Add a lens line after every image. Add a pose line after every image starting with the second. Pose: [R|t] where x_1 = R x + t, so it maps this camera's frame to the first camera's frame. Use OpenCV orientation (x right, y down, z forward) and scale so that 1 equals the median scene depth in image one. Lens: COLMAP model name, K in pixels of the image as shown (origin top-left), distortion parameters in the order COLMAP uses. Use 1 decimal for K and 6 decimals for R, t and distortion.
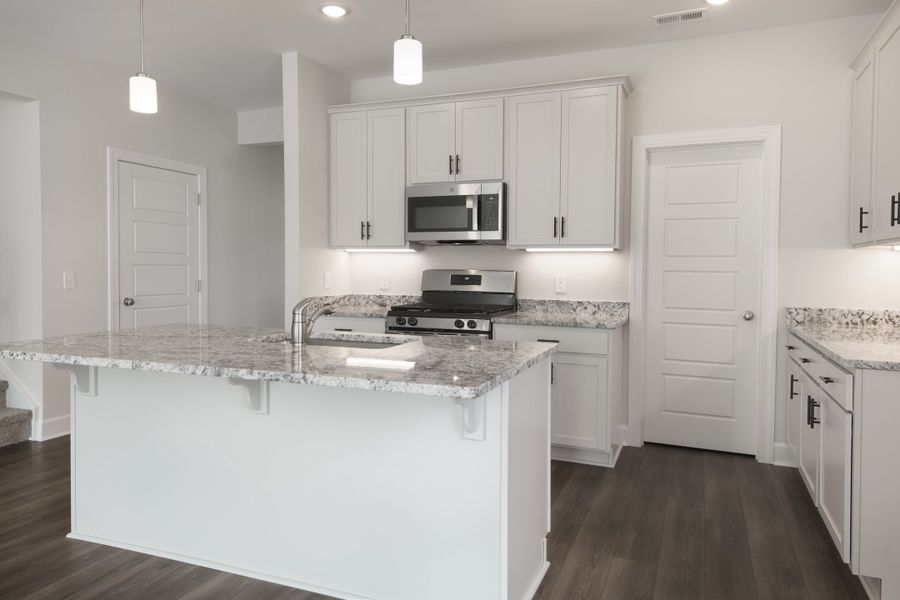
lens RADIAL K [[614.6, 0, 450.6], [0, 614.6, 302.1], [0, 0, 1]] dist [0.055796, -0.007962]
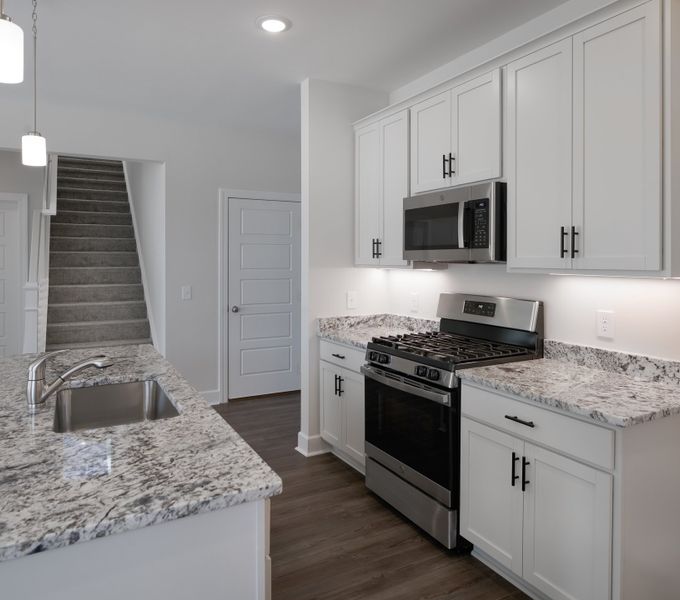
lens RADIAL K [[494.8, 0, 317.7], [0, 494.8, 265.2], [0, 0, 1]] dist [-0.023727, 0.018776]
pose [[0.759271, -0.003197, -0.650767, 0.291131], [-0.025711, 0.999060, -0.034906, -0.067061], [0.650266, 0.043235, 0.758475, 0.407583]]
